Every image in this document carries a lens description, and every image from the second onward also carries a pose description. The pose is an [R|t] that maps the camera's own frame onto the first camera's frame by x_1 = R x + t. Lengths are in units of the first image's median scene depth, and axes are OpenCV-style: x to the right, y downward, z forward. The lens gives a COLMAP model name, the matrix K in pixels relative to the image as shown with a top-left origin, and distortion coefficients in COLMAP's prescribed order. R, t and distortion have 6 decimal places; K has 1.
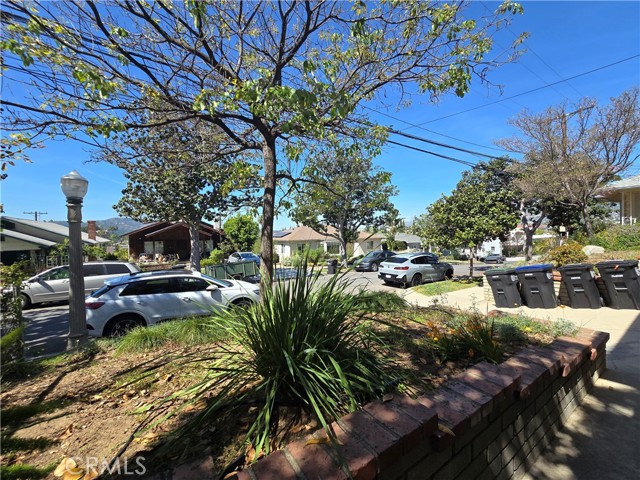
lens RADIAL K [[260.4, 0, 323.8], [0, 260.4, 236.4], [0, 0, 1]] dist [-0.002362, -0.000257]
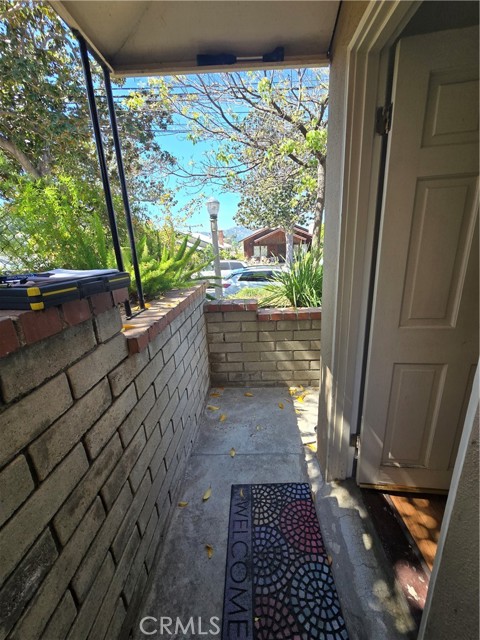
lens RADIAL K [[260.4, 0, 244.4], [0, 260.4, 322.0], [0, 0, 1]] dist [-0.002362, -0.000257]
pose [[0.800402, 0.157671, -0.578356, 0.069617], [0.022069, 0.956386, 0.291271, 0.005180], [0.599057, -0.245897, 0.762014, -0.084965]]
